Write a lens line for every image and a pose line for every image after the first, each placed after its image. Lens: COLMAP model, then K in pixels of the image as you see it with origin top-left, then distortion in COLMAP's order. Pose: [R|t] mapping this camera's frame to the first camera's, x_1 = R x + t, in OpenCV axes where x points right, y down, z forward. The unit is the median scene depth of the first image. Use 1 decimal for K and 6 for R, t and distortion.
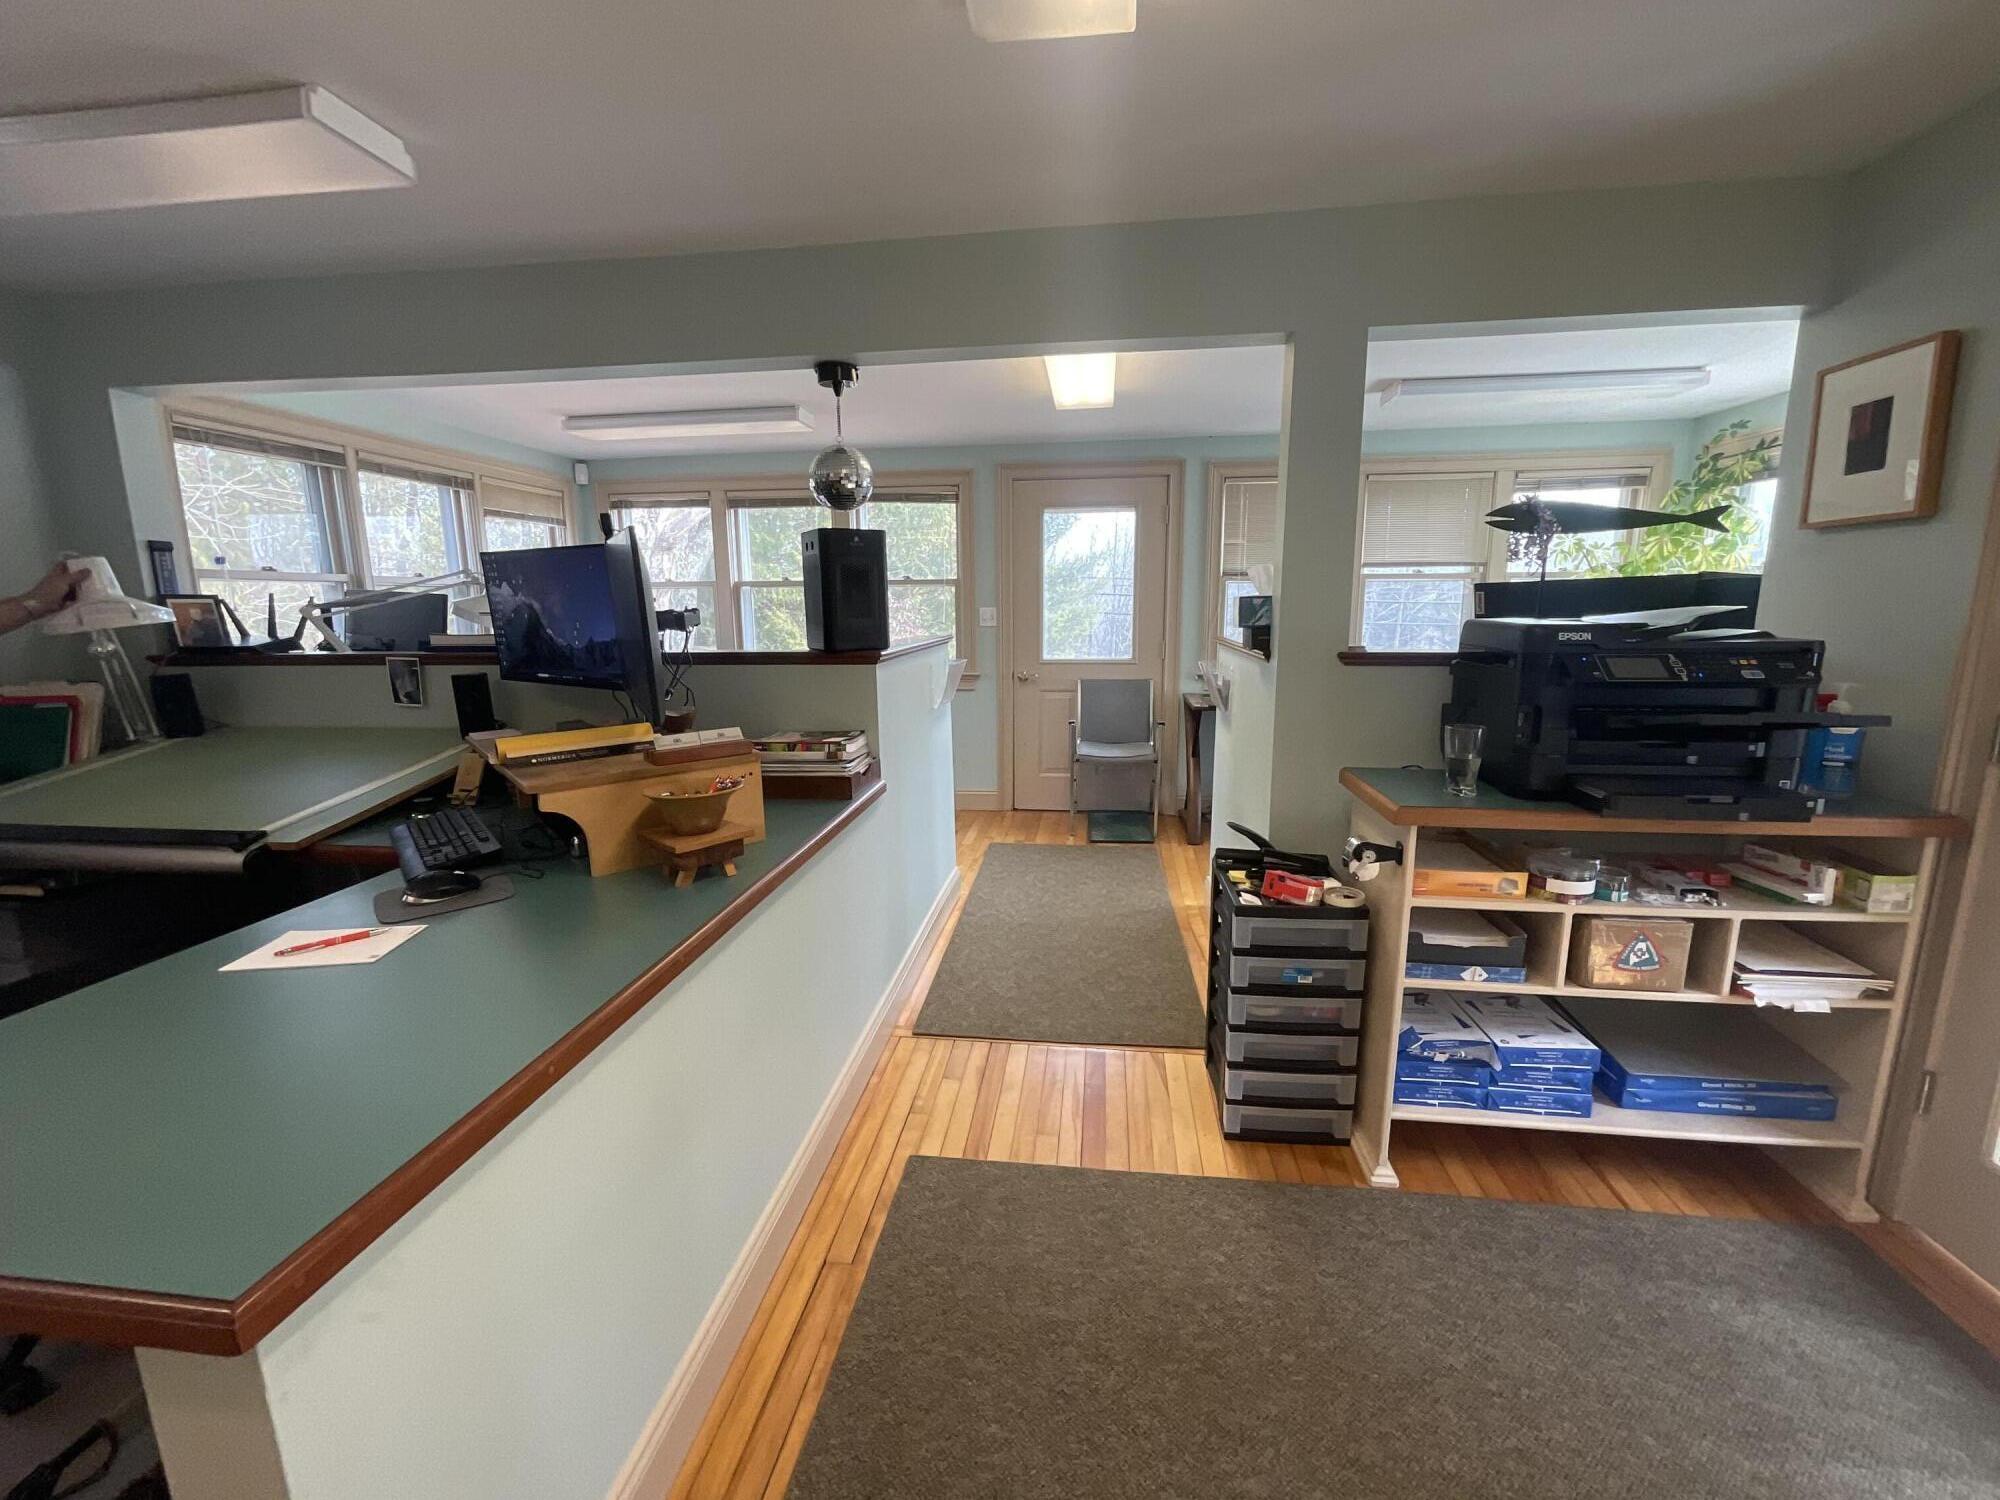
lens RADIAL K [[812.1, 0, 988.6], [0, 812.1, 752.0], [0, 0, 1]] dist [0.000089, -0.002227]
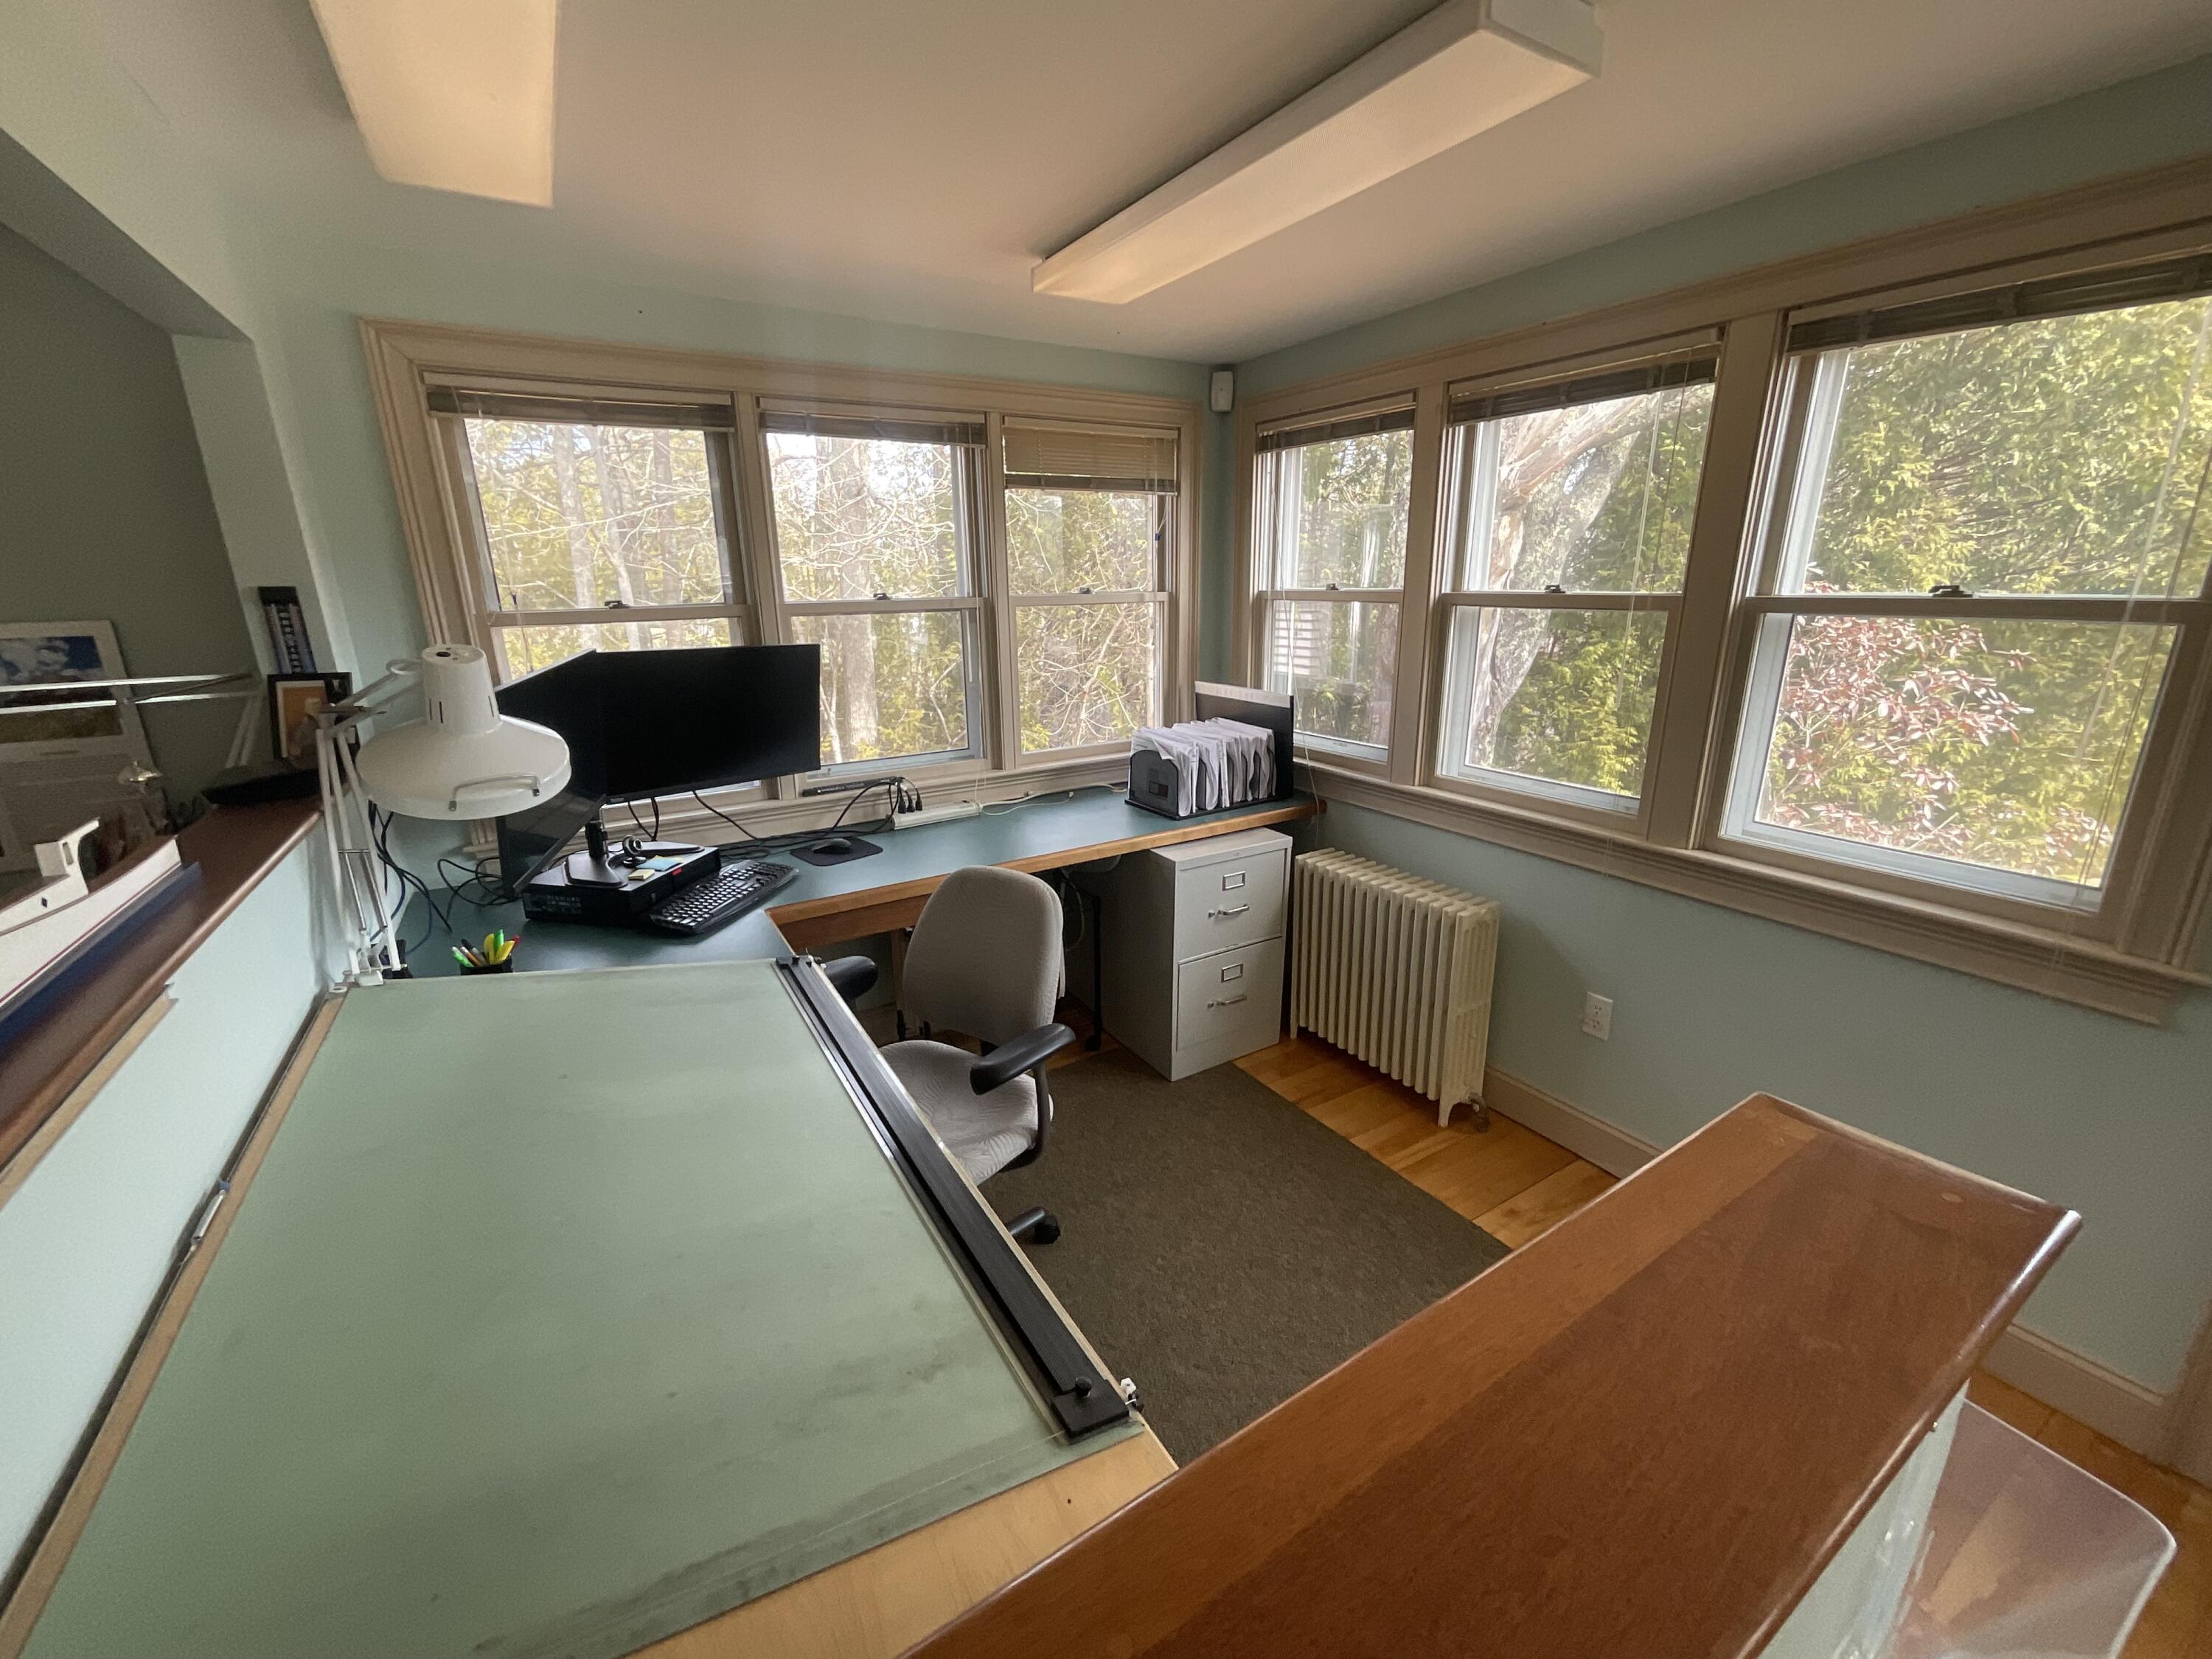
lens RADIAL K [[898.2, 0, 1117.3], [0, 898.2, 833.6], [0, 0, 1]] dist [0.000089, -0.002227]
pose [[0.634269, 0.218771, -0.741513, -0.024933], [-0.128931, 0.975628, 0.177558, -0.147745], [0.762286, -0.017015, 0.647017, 0.545548]]
